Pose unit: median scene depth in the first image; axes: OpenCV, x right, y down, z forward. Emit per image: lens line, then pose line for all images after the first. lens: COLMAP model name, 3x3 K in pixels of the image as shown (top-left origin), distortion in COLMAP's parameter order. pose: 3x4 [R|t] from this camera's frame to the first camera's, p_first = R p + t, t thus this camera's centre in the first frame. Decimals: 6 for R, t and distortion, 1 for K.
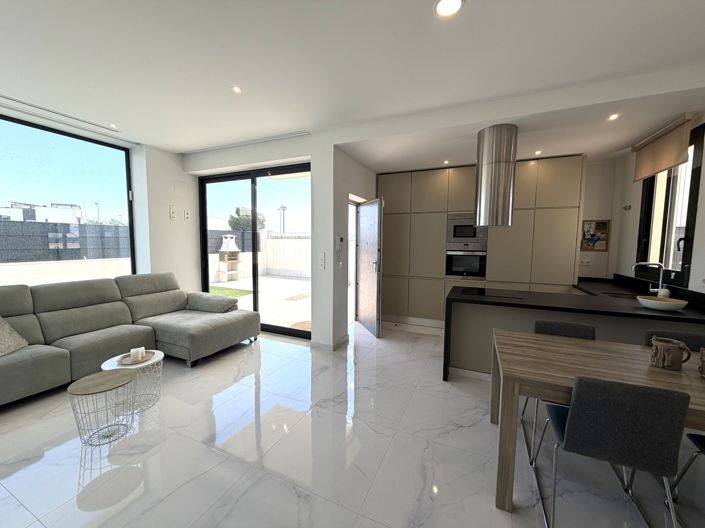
lens RADIAL K [[282.5, 0, 351.1], [0, 282.5, 264.7], [0, 0, 1]] dist [-0.001855, 0.001162]
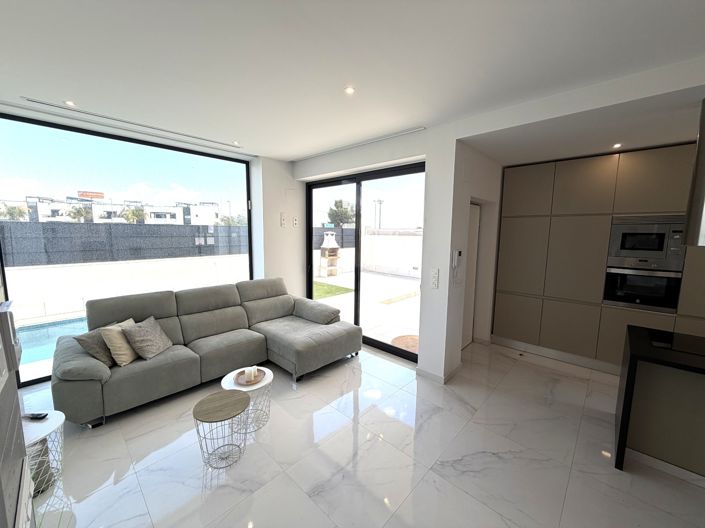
lens RADIAL K [[282.5, 0, 350.2], [0, 282.5, 264.6], [0, 0, 1]] dist [-0.001855, 0.001162]
pose [[0.946730, 0.038084, -0.319769, -0.064181], [-0.027228, 0.998893, 0.038356, -0.070674], [0.320875, -0.027606, 0.946719, 0.096866]]
